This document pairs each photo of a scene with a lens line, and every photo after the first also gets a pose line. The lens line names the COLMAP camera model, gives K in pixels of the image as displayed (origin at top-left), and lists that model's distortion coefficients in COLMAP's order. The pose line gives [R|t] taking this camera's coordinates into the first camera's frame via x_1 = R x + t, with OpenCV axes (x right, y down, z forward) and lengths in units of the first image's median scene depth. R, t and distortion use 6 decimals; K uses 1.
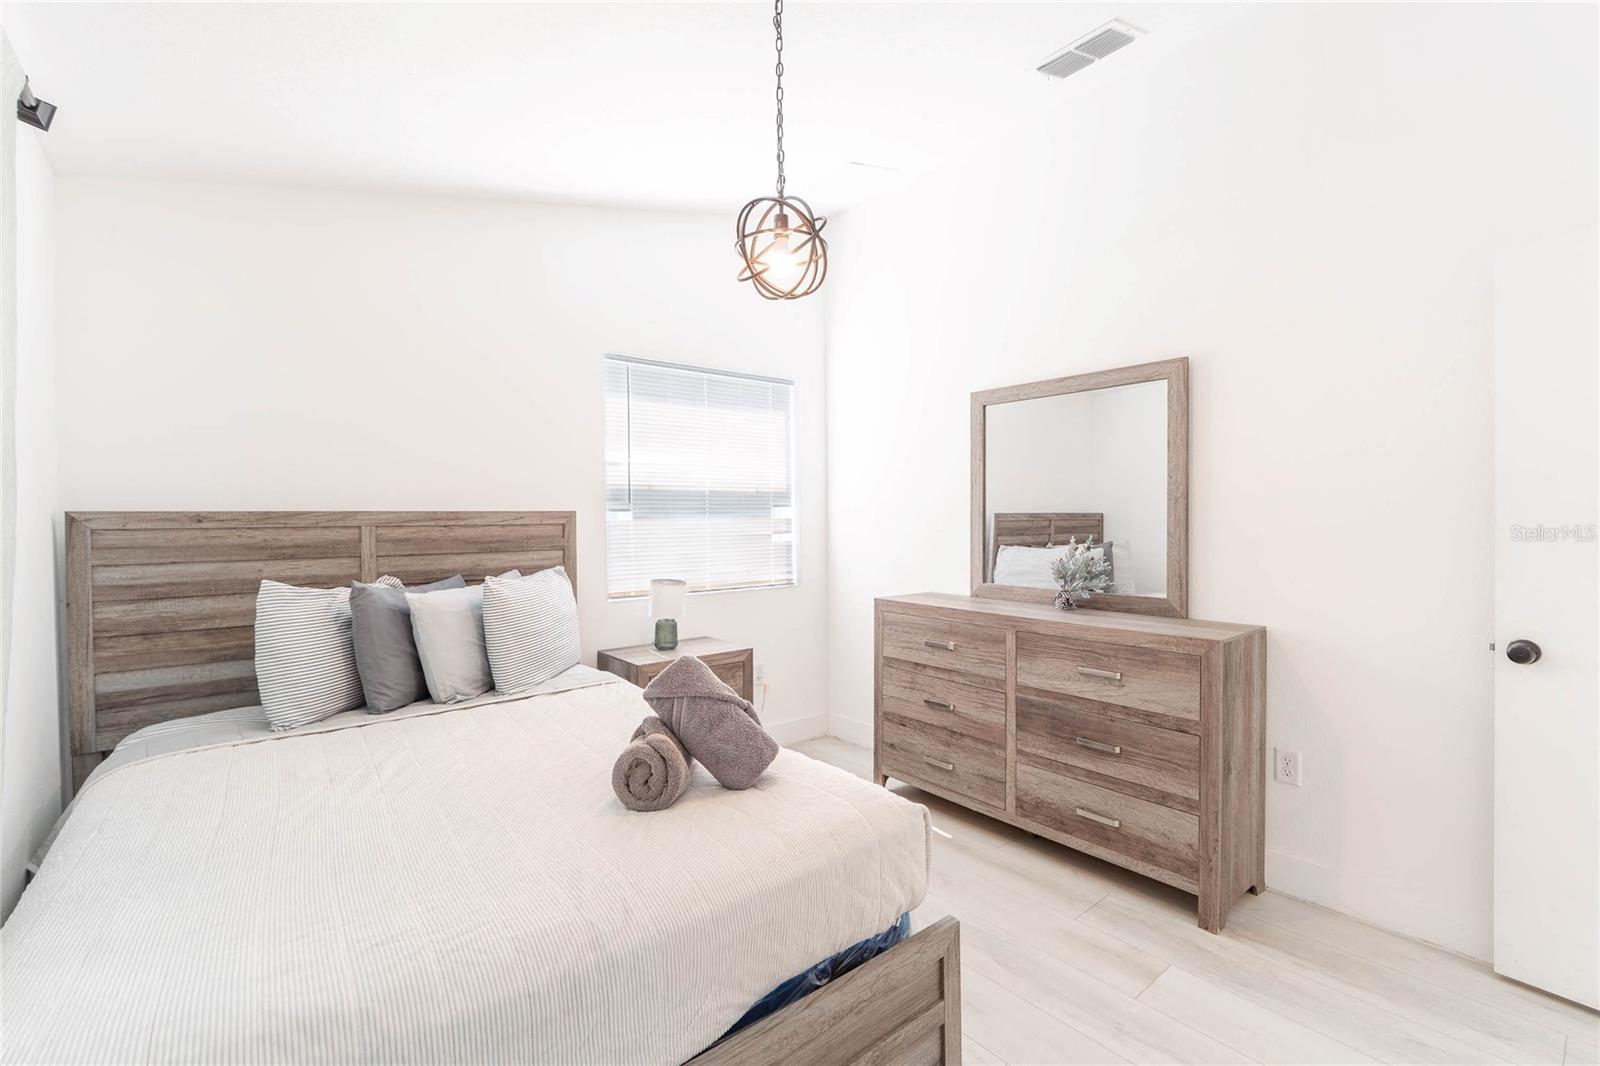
lens RADIAL K [[680.2, 0, 801.0], [0, 680.2, 532.2], [0, 0, 1]] dist [-0.005194, 0.000043]
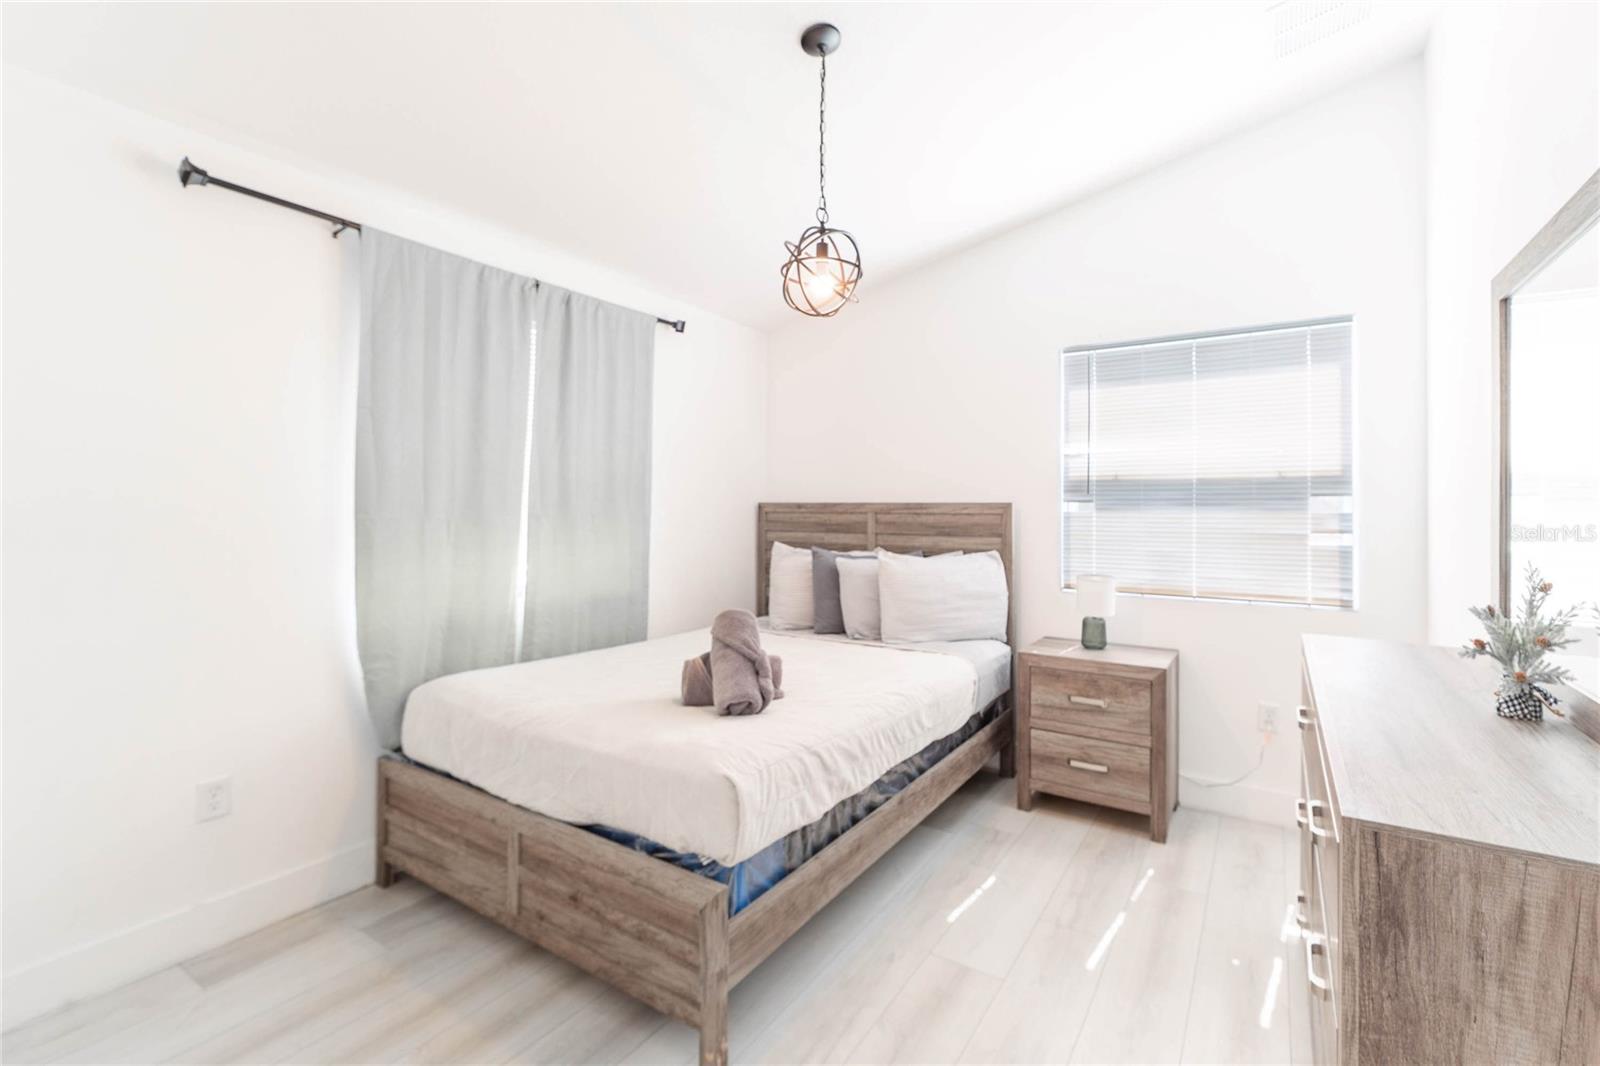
lens RADIAL K [[680.2, 0, 860.0], [0, 680.2, 500.5], [0, 0, 1]] dist [-0.005194, 0.000043]
pose [[0.346645, -0.002064, -0.937994, 0.582907], [-0.028088, 0.999526, -0.012580, -0.012783], [0.937576, 0.030707, 0.346422, 0.367304]]
